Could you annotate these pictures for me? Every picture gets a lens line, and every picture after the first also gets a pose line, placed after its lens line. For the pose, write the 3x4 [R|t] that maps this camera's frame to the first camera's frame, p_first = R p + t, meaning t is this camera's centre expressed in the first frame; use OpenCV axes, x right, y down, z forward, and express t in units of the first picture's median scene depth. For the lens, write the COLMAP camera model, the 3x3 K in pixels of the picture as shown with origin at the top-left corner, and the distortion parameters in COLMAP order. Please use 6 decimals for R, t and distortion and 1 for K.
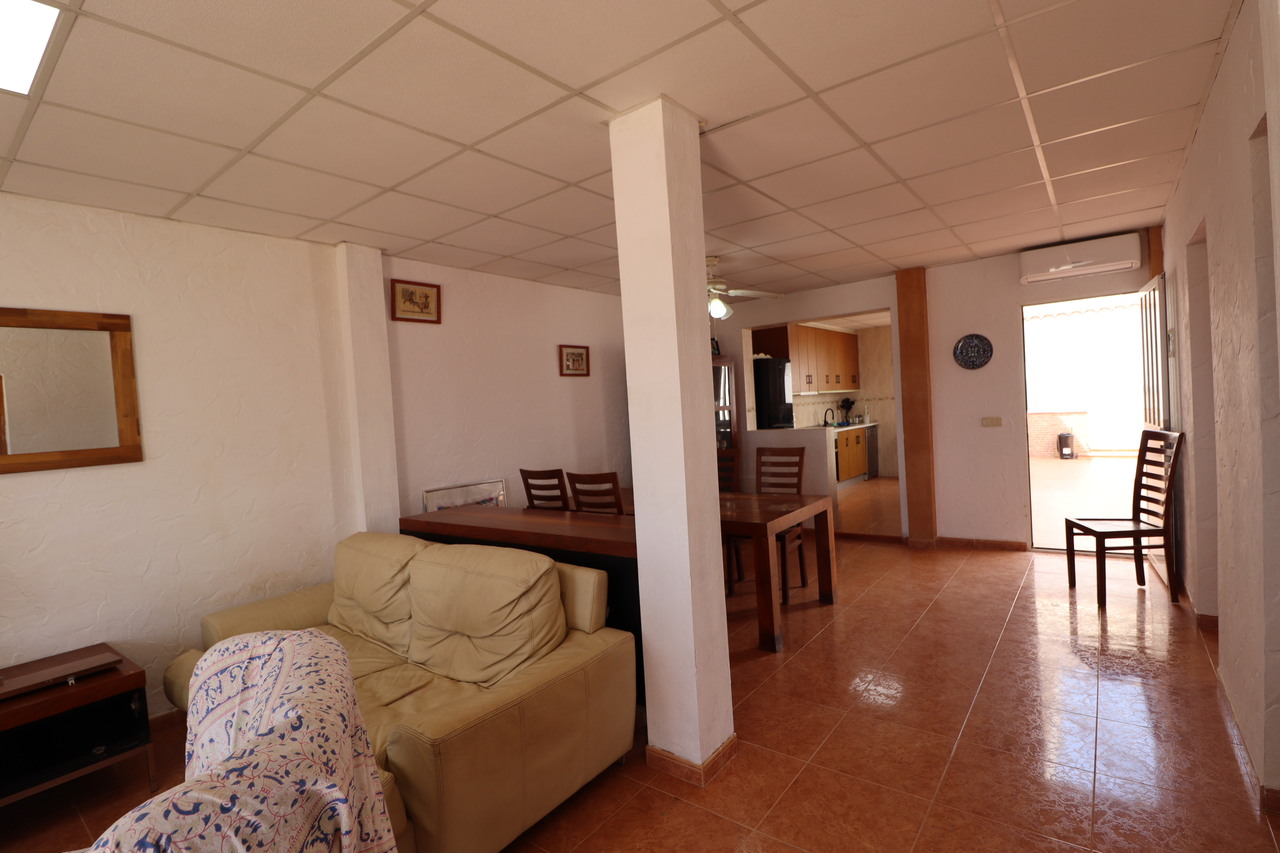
lens RADIAL K [[598.8, 0, 642.4], [0, 598.8, 428.2], [0, 0, 1]] dist [-0.001152, -0.012816]
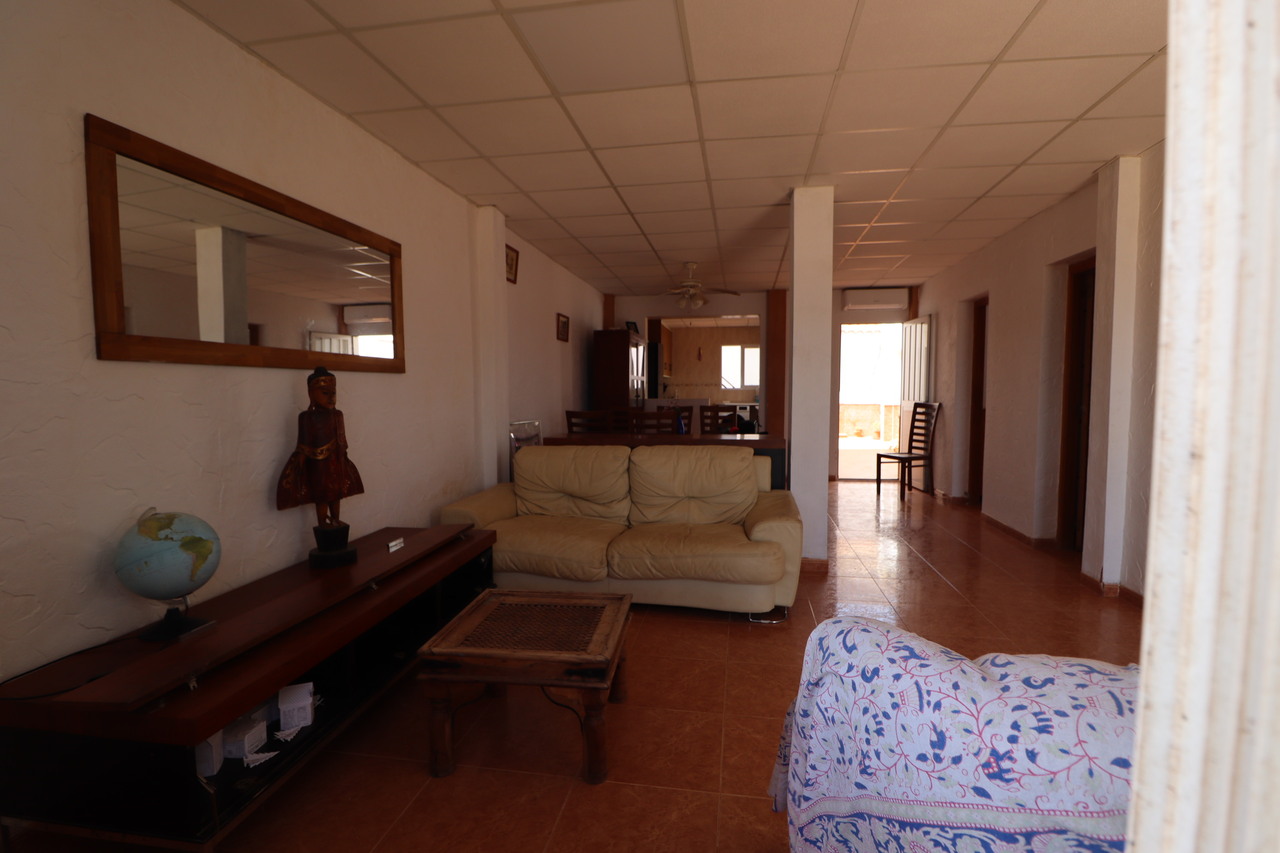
lens RADIAL K [[596.6, 0, 639.4], [0, 596.6, 431.5], [0, 0, 1]] dist [-0.000899, -0.015666]
pose [[0.880464, 0.026061, 0.473396, -0.729624], [-0.034809, 0.999347, 0.009726, 0.104830], [-0.472833, -0.025042, 0.880796, -0.173736]]
